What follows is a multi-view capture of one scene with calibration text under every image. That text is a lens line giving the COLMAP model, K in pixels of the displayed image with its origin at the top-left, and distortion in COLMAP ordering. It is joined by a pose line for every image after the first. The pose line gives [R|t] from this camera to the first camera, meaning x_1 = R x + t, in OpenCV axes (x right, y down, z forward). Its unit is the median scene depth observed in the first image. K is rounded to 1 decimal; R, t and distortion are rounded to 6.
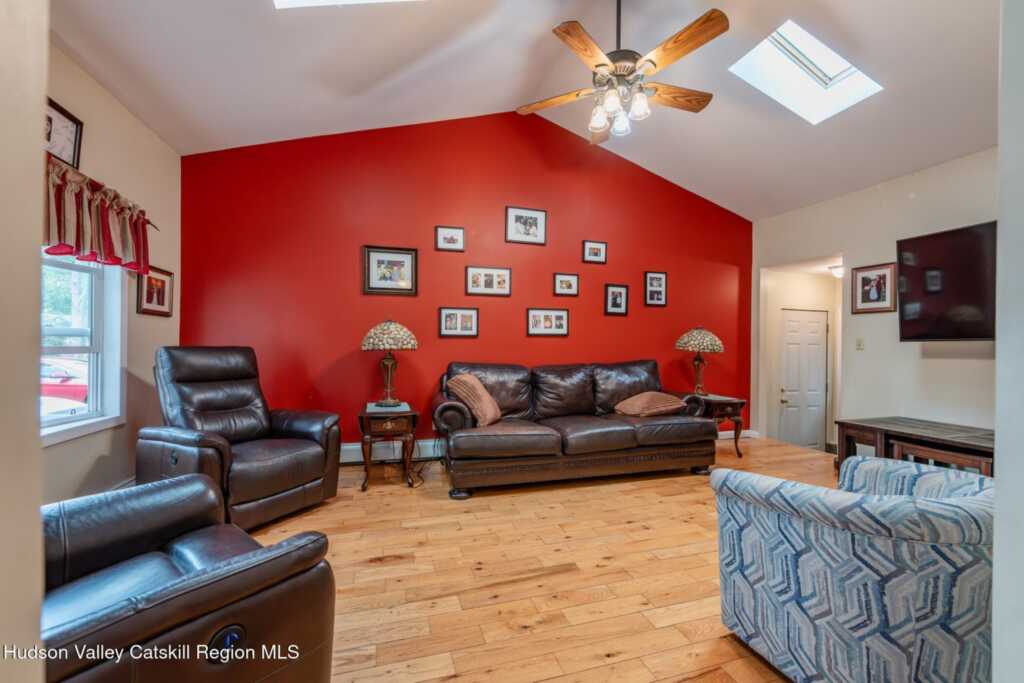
lens RADIAL K [[403.2, 0, 513.9], [0, 403.2, 343.7], [0, 0, 1]] dist [0.001727, -0.000024]
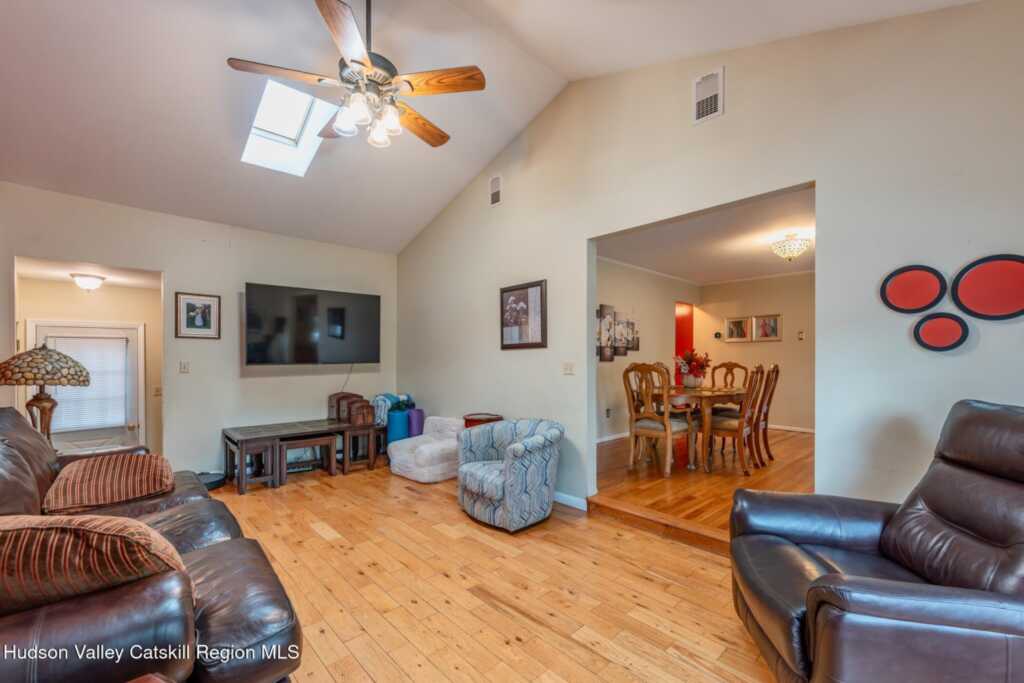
lens RADIAL K [[427.4, 0, 495.9], [0, 427.4, 359.1], [0, 0, 1]] dist [0.002366, -0.000098]
pose [[-0.396890, -0.010581, 0.917805, -0.468605], [-0.005284, 0.999943, 0.009243, -0.035214], [-0.917851, -0.001181, -0.396924, 0.717143]]
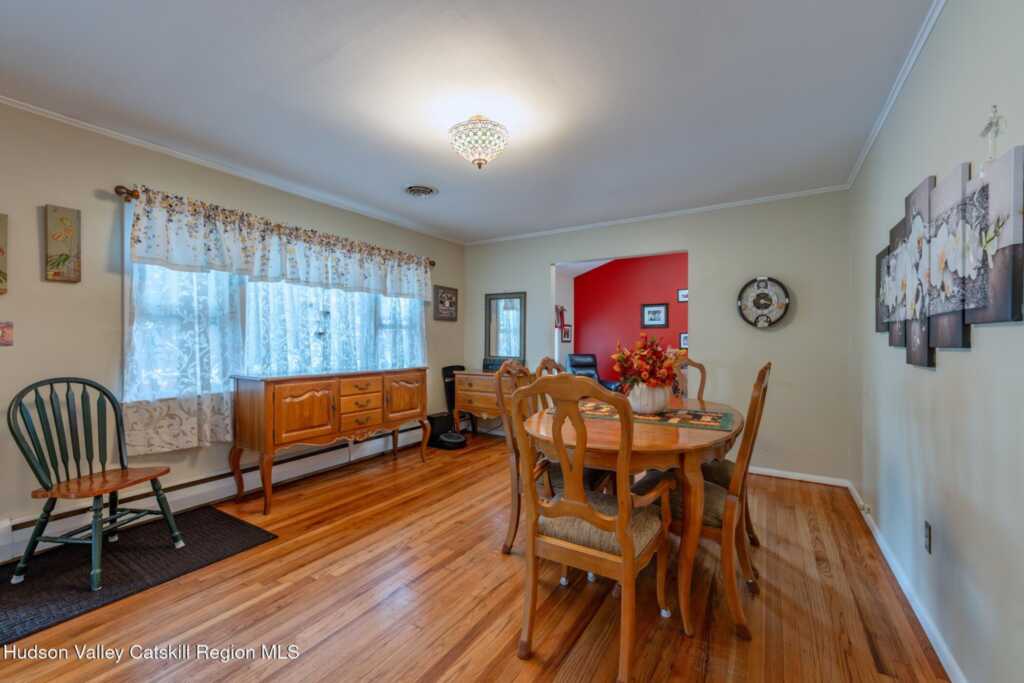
lens RADIAL K [[403.2, 0, 513.9], [0, 403.2, 343.7], [0, 0, 1]] dist [0.001727, -0.000024]
pose [[0.644777, -0.004595, -0.764357, 0.755004], [0.005106, 0.999986, -0.001705, -0.040917], [0.764353, -0.002804, 0.644791, -0.805697]]
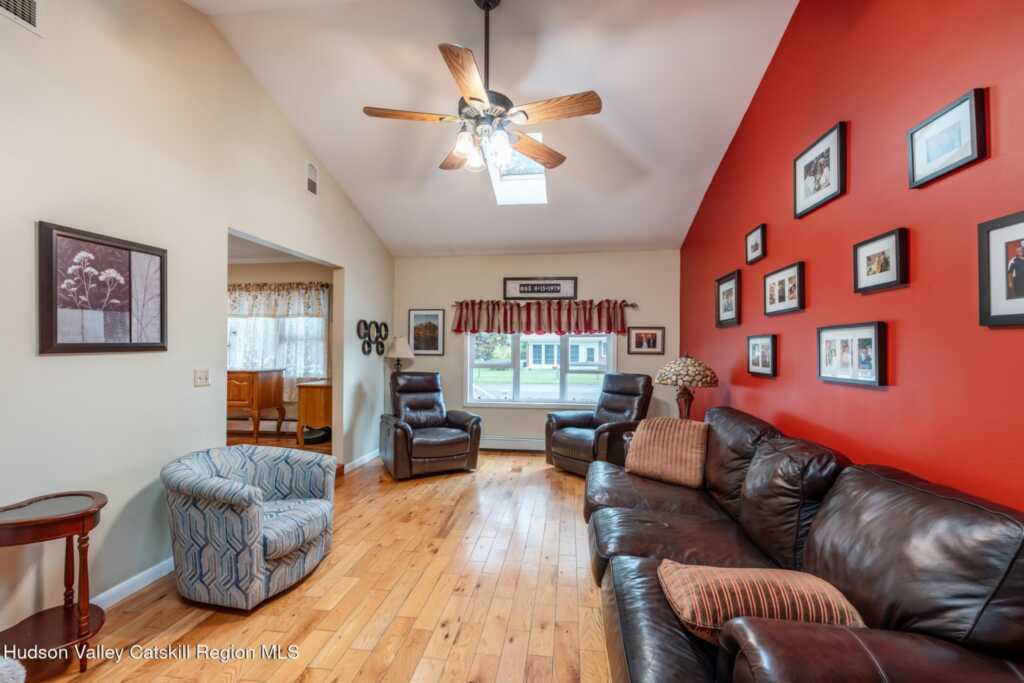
lens RADIAL K [[415.1, 0, 503.6], [0, 415.1, 344.5], [0, 0, 1]] dist [0.001492, -0.000373]
pose [[-0.461488, -0.018880, -0.886946, 0.675657], [-0.010187, 0.999820, -0.015982, -0.057491], [0.887088, 0.001660, -0.461597, 0.973126]]
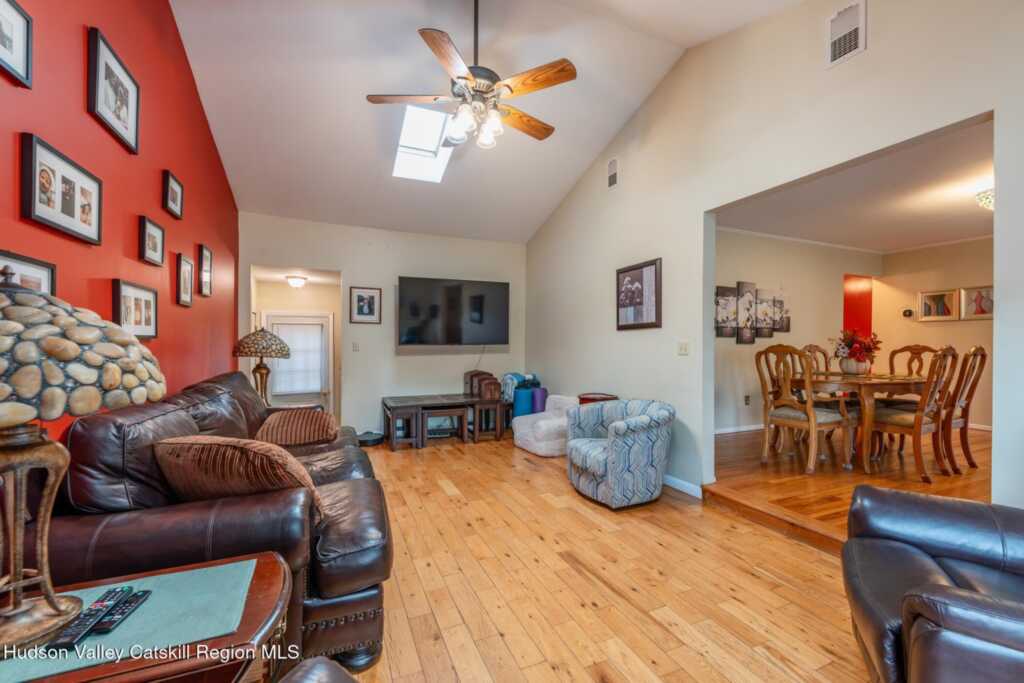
lens RADIAL K [[415.1, 0, 503.6], [0, 415.1, 344.5], [0, 0, 1]] dist [0.001492, -0.000373]
pose [[-0.080613, -0.011361, 0.996681, -0.510352], [-0.005457, 0.999925, 0.010957, -0.023655], [-0.996731, -0.004556, -0.080669, 0.649071]]
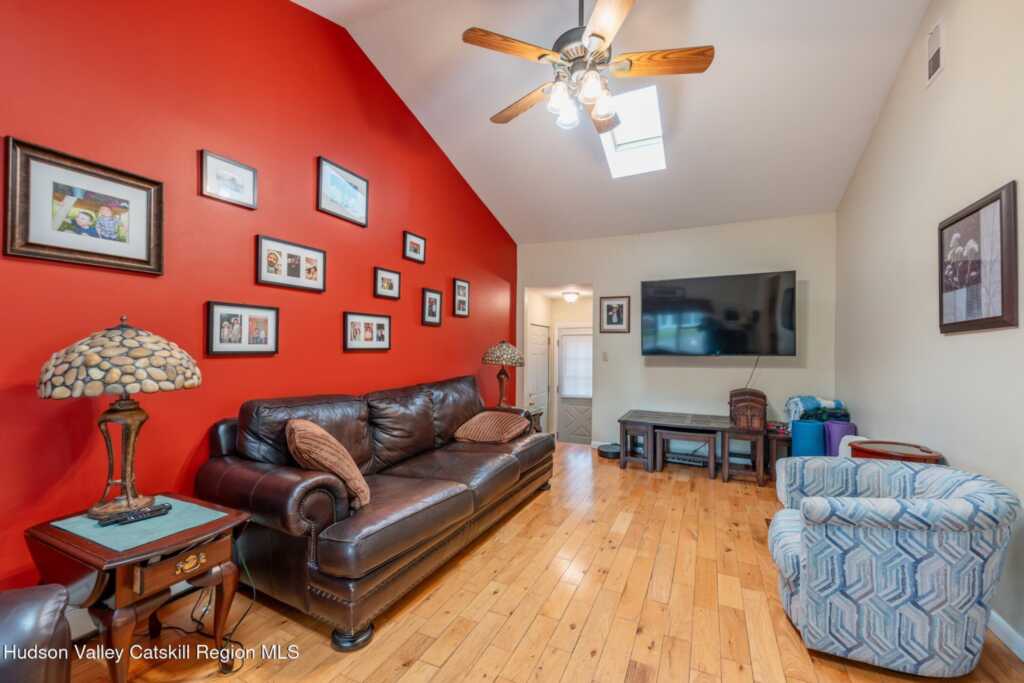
lens RADIAL K [[407.2, 0, 511.1], [0, 407.2, 344.3], [0, 0, 1]] dist [-0.000405, -0.000259]
pose [[0.688152, 0.004741, 0.725551, -0.303247], [-0.002047, 0.999987, -0.004592, -0.031373], [-0.725563, 0.001674, 0.688153, 0.327757]]
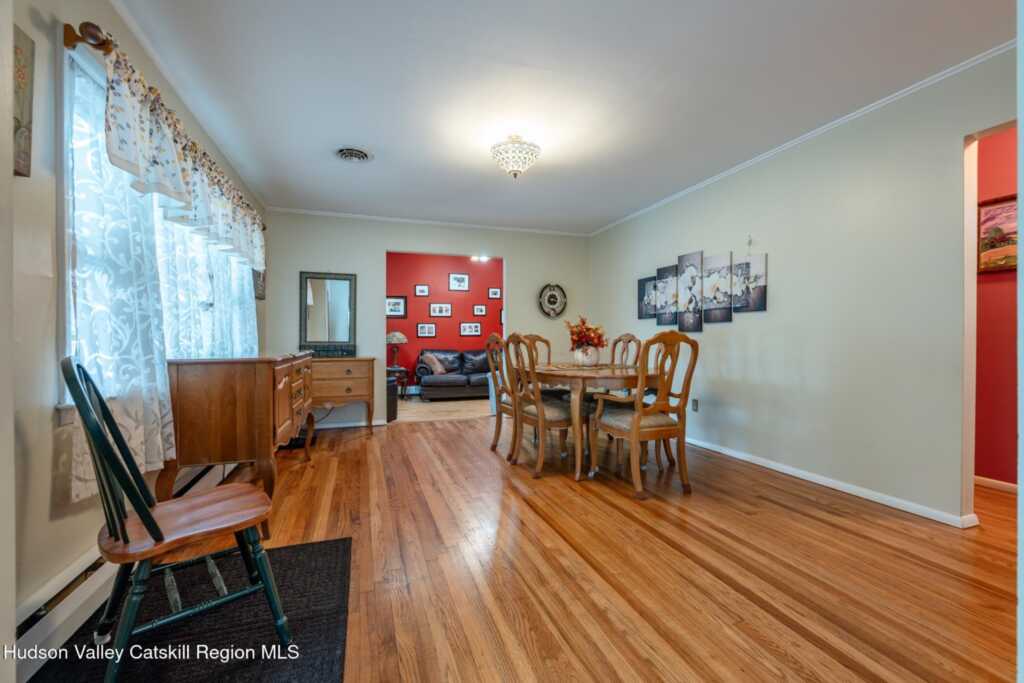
lens RADIAL K [[424.2, 0, 485.9], [0, 424.2, 341.3], [0, 0, 1]] dist [0.000905, -0.000039]
pose [[0.999586, -0.012099, -0.026106, 0.236931], [0.012283, 0.999901, 0.006876, -0.006642], [0.026021, -0.007194, 0.999636, -1.237694]]
